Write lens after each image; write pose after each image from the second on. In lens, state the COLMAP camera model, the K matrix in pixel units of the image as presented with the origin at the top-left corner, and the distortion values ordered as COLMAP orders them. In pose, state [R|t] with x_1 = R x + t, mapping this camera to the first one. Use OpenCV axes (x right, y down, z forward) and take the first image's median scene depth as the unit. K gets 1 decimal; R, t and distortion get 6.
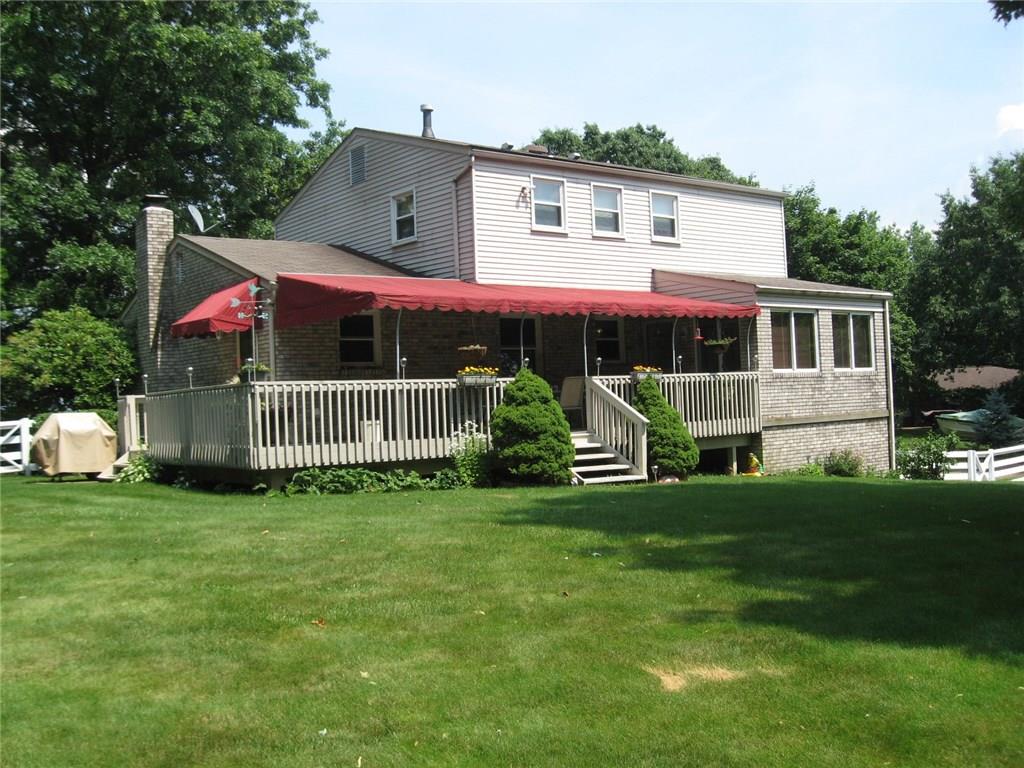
lens RADIAL K [[1067.8, 0, 512.0], [0, 1067.8, 384.0], [0, 0, 1]] dist [-0.137488, 0.060325]
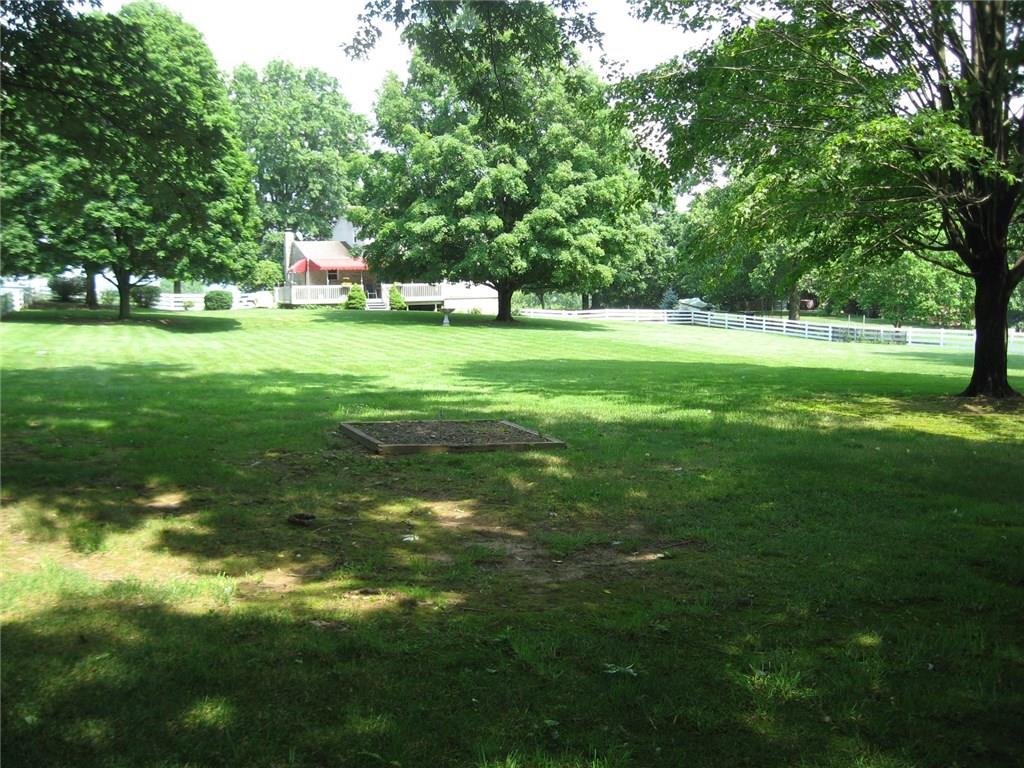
lens RADIAL K [[1067.8, 0, 512.0], [0, 1067.8, 384.0], [0, 0, 1]] dist [-0.137488, 0.060325]
pose [[0.971911, 0.040122, -0.231903, 1.298093], [-0.014194, 0.993560, 0.112411, -0.080507], [0.234920, -0.105962, 0.966222, -2.425526]]
